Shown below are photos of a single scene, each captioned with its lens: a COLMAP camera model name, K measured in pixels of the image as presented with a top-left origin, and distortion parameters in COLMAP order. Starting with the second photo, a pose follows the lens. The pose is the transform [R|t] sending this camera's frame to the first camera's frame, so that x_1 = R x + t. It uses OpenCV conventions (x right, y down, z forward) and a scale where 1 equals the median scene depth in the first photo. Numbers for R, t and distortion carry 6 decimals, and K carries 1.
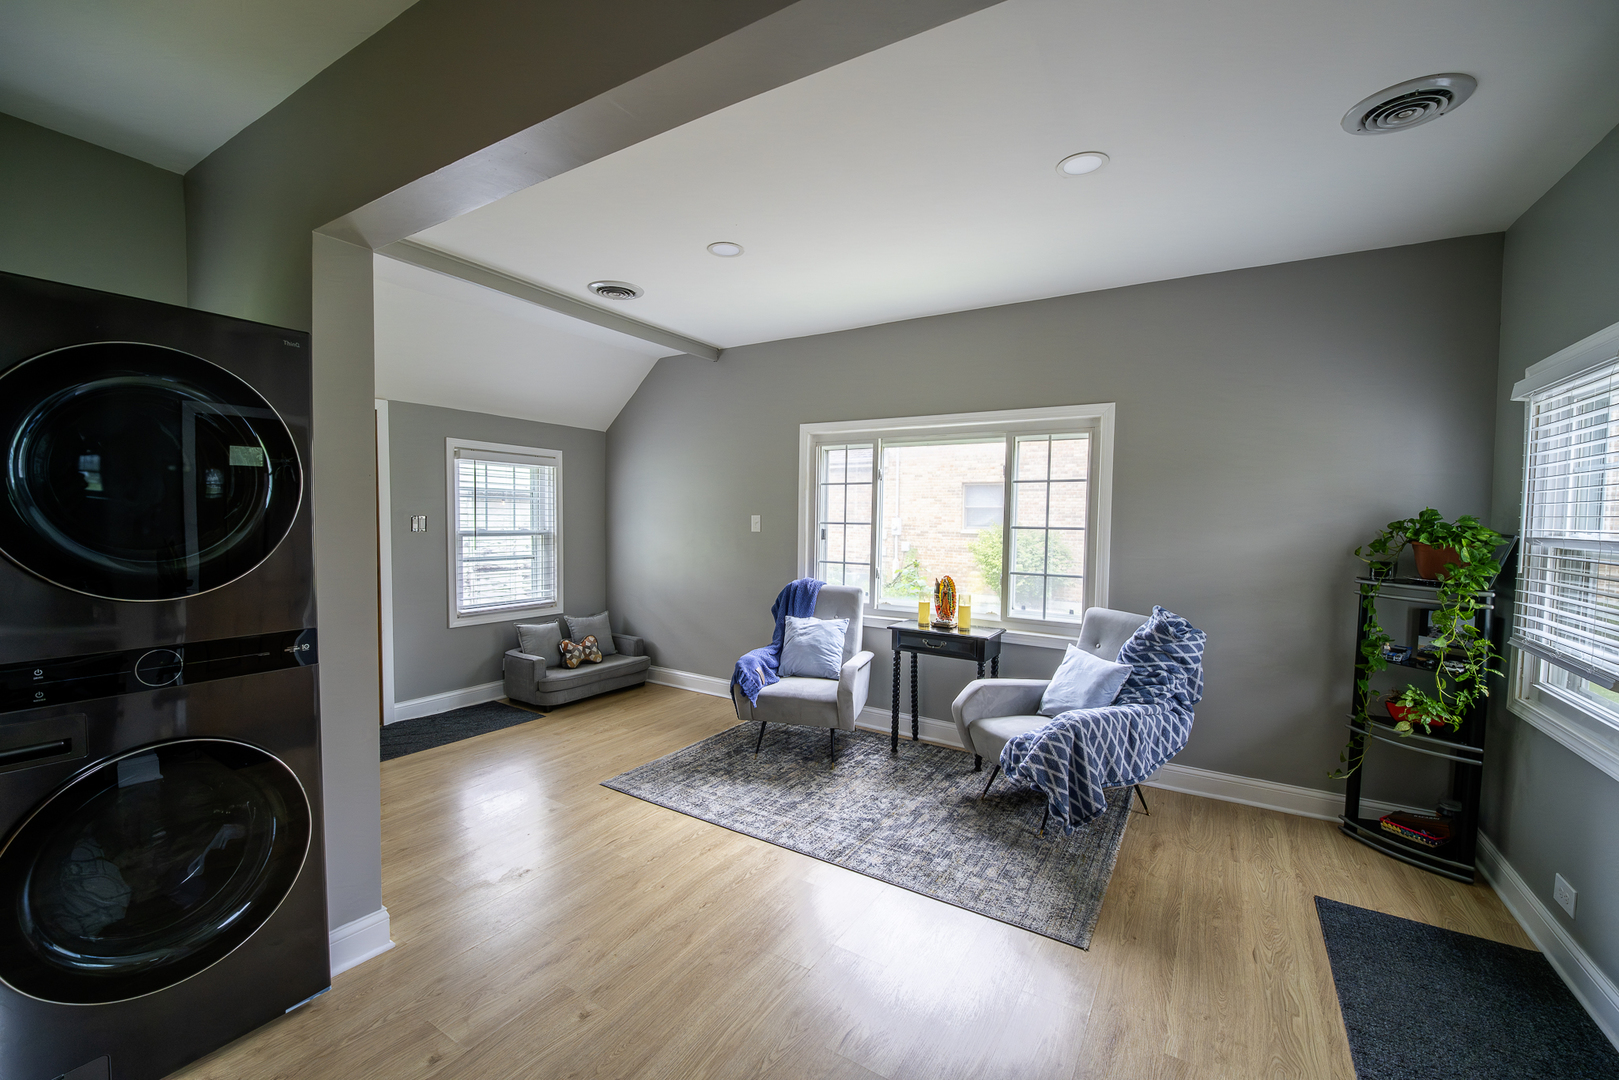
lens RADIAL K [[663.5, 0, 808.3], [0, 663.5, 548.1], [0, 0, 1]] dist [0.001757, -0.000714]
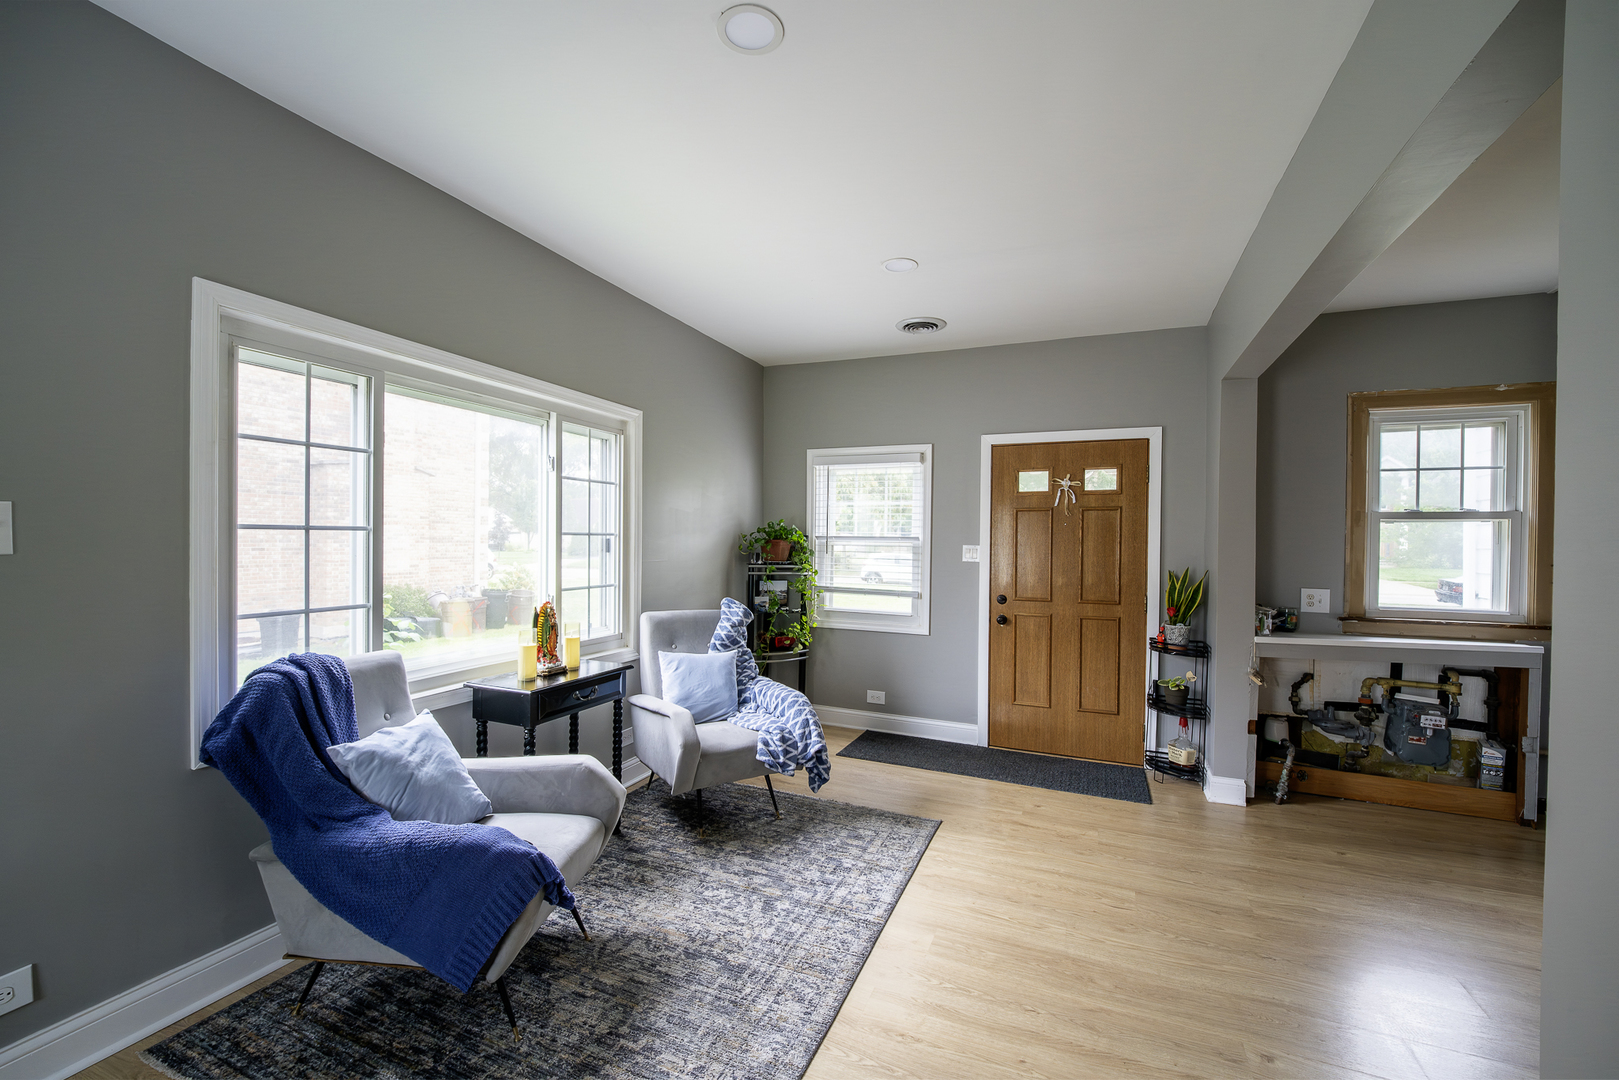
lens RADIAL K [[663.5, 0, 808.1], [0, 663.5, 539.3], [0, 0, 1]] dist [0.001757, -0.000714]
pose [[-0.151779, -0.020794, 0.988196, -0.603040], [0.026484, 0.999334, 0.025096, -0.040200], [-0.988060, 0.029981, -0.151127, 0.920281]]
